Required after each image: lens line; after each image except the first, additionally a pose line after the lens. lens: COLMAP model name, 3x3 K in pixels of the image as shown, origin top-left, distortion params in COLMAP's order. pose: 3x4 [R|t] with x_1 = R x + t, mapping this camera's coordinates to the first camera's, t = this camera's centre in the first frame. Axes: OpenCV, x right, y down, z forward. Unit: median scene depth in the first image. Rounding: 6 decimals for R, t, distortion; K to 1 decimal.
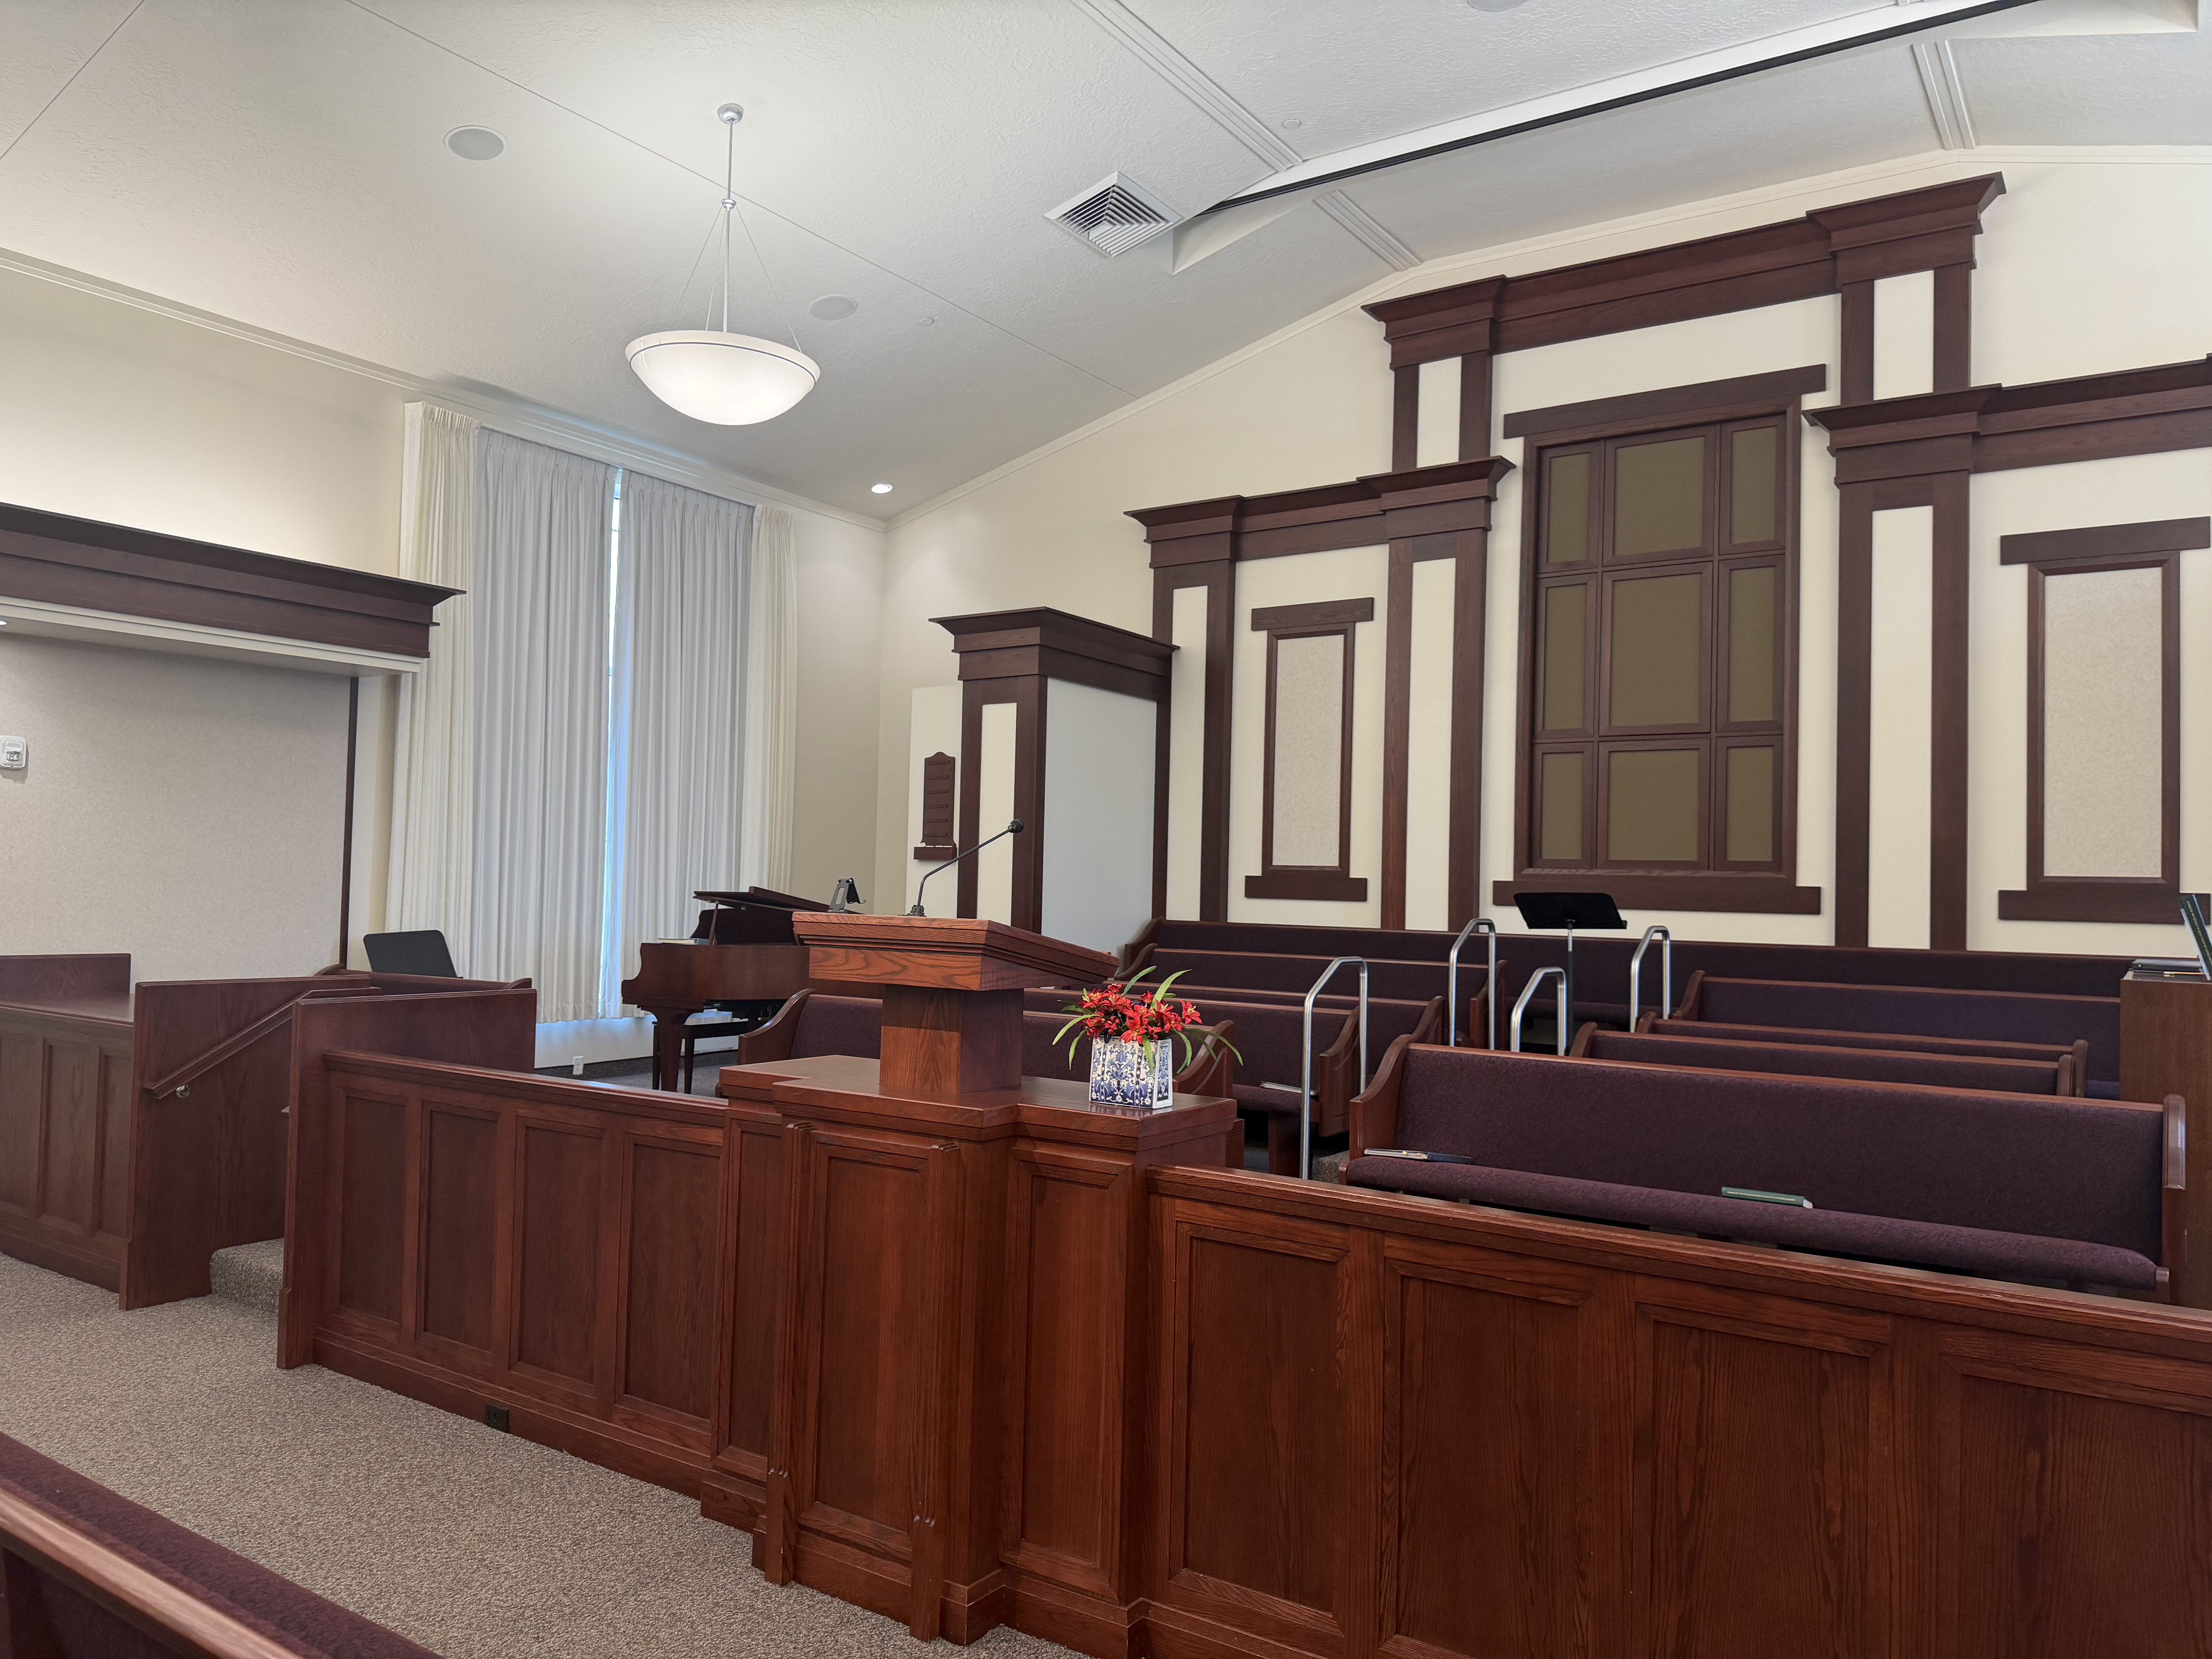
lens RADIAL K [[1546.5, 0, 1104.2], [0, 1546.5, 837.0], [0, 0, 1]] dist [0.133528, -0.204363]
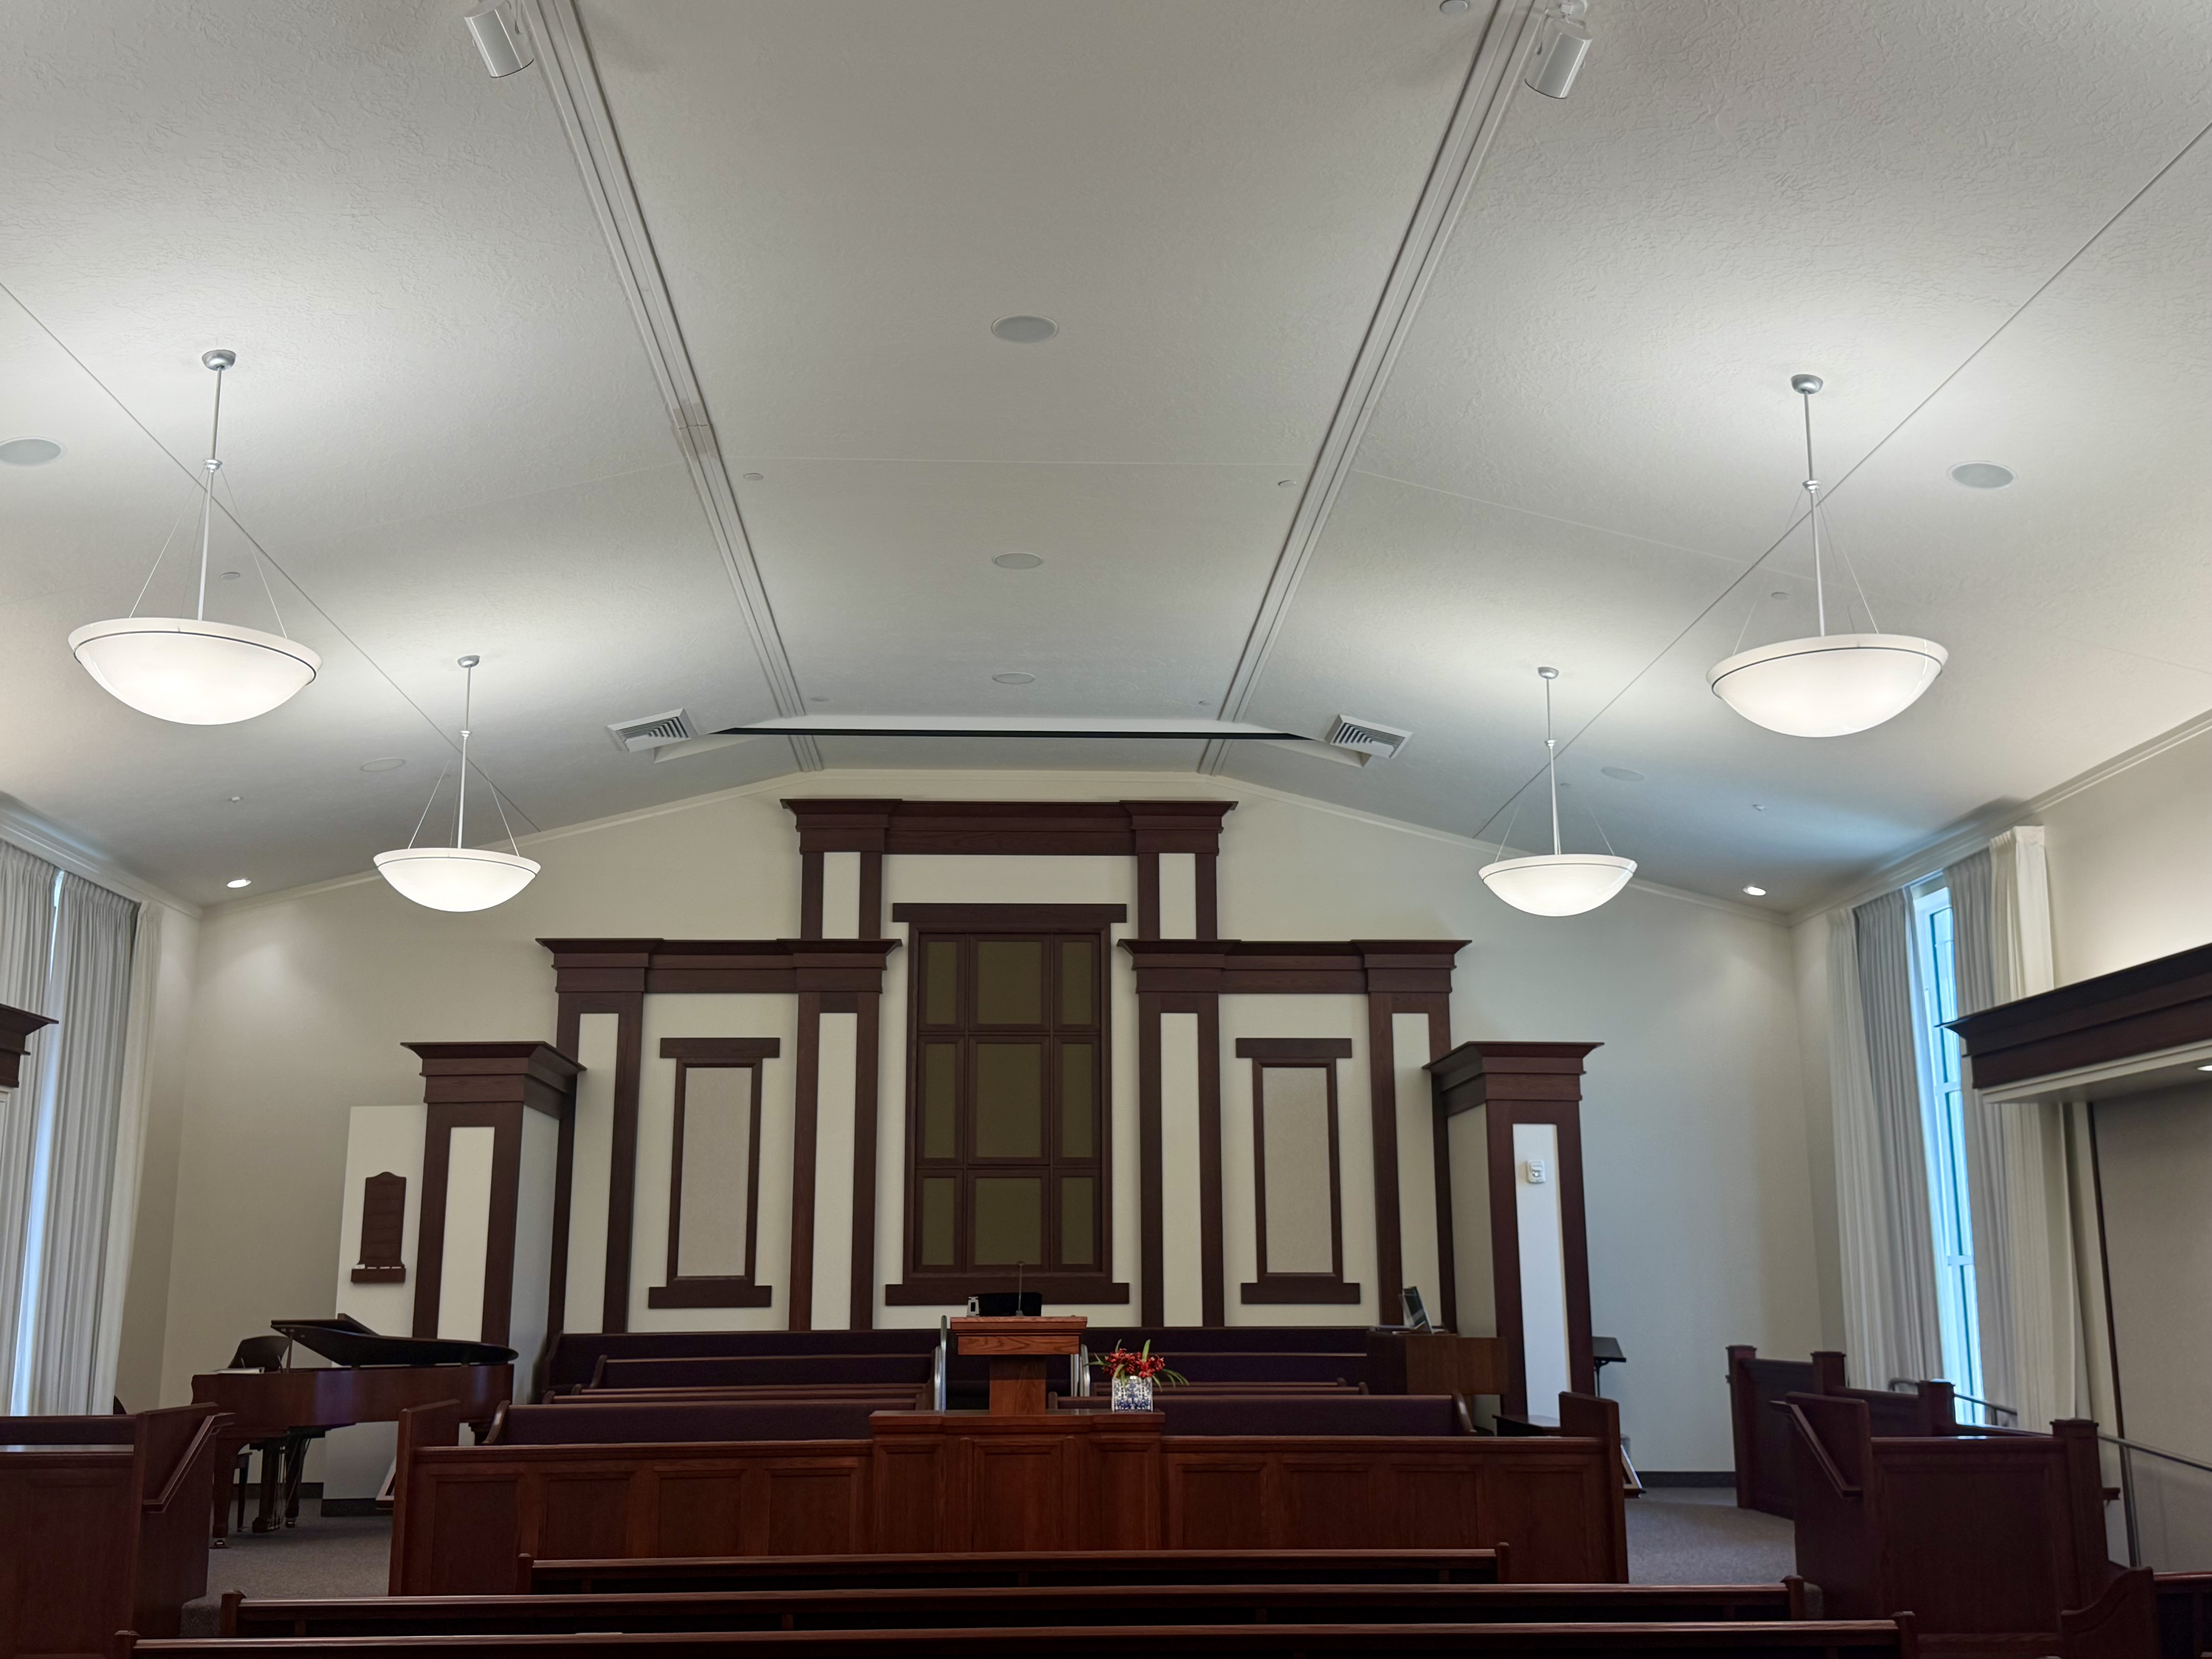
lens RADIAL K [[2183.8, 0, 1088.2], [0, 2183.8, 833.1], [0, 0, 1]] dist [0.192351, -0.421858]
pose [[0.799098, 0.097183, 0.593294, -0.674221], [0.003447, 0.986092, -0.166167, -0.032841], [-0.601190, 0.134828, 0.787649, -0.487365]]
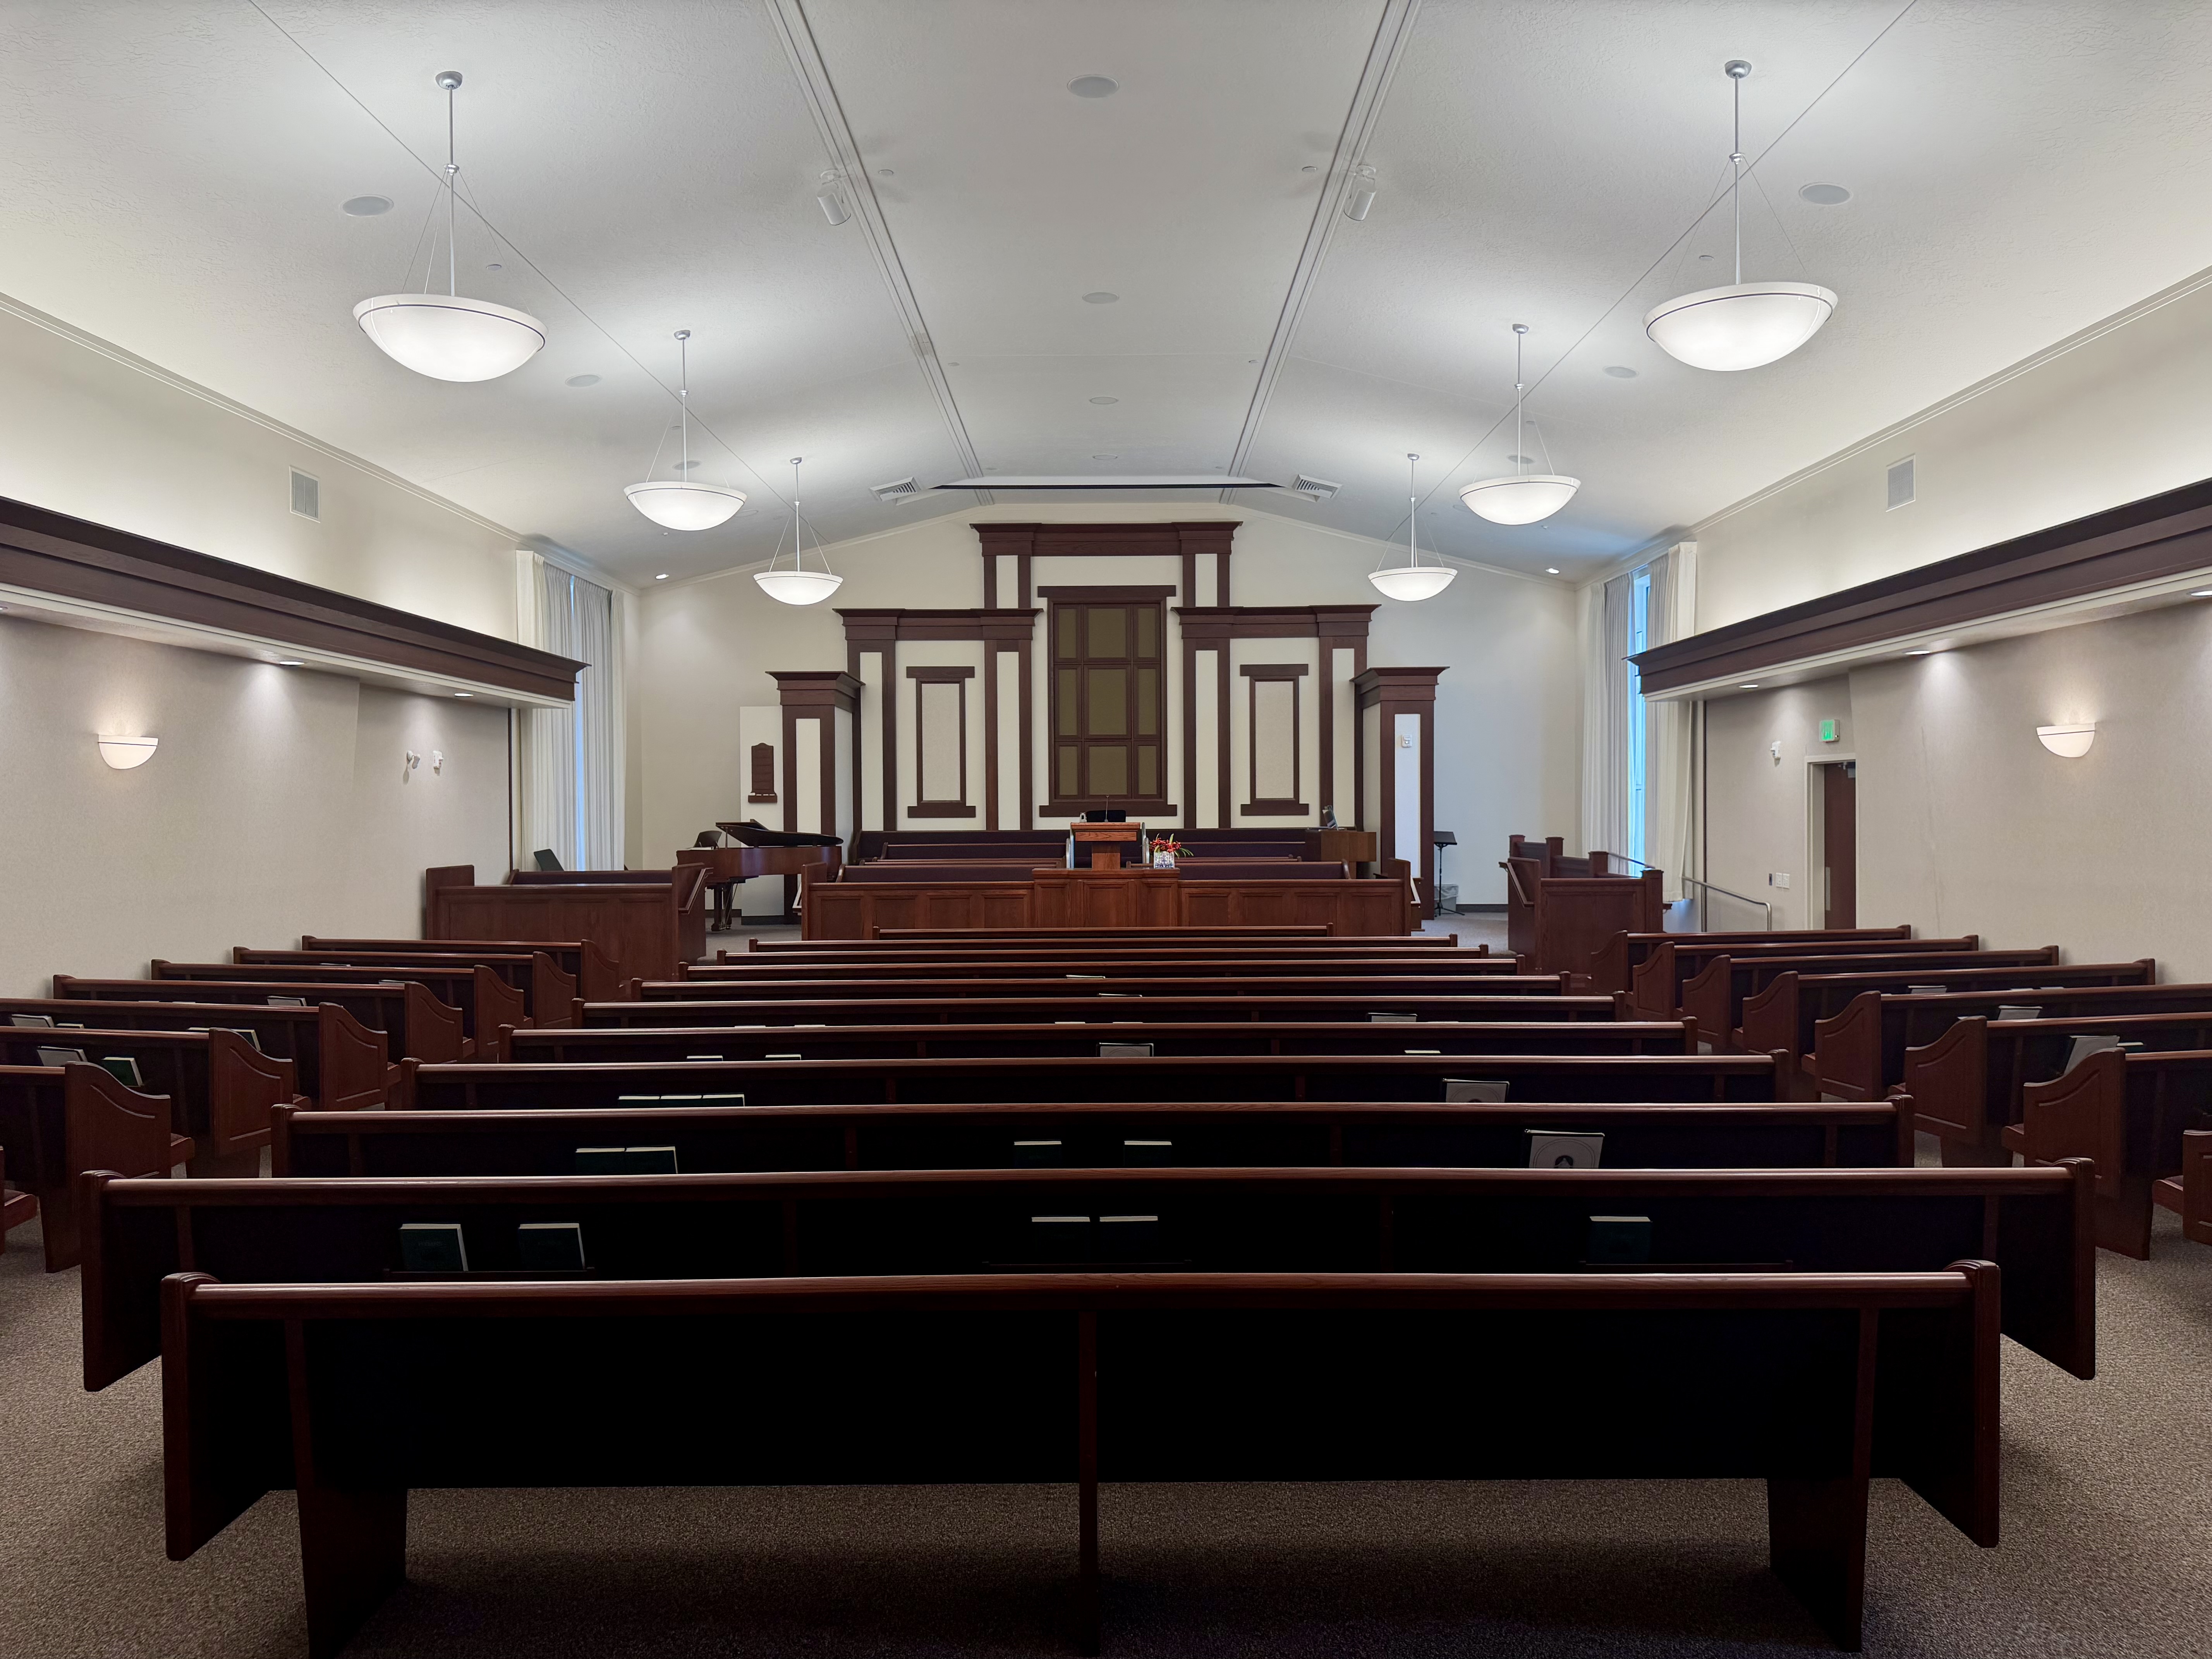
lens RADIAL K [[1546.5, 0, 1104.2], [0, 1546.5, 837.0], [0, 0, 1]] dist [0.133528, -0.204363]
pose [[0.827794, -0.038847, 0.559686, -0.871179], [0.008451, 0.998350, 0.056795, -0.048876], [-0.560969, -0.042285, 0.826756, -0.811609]]
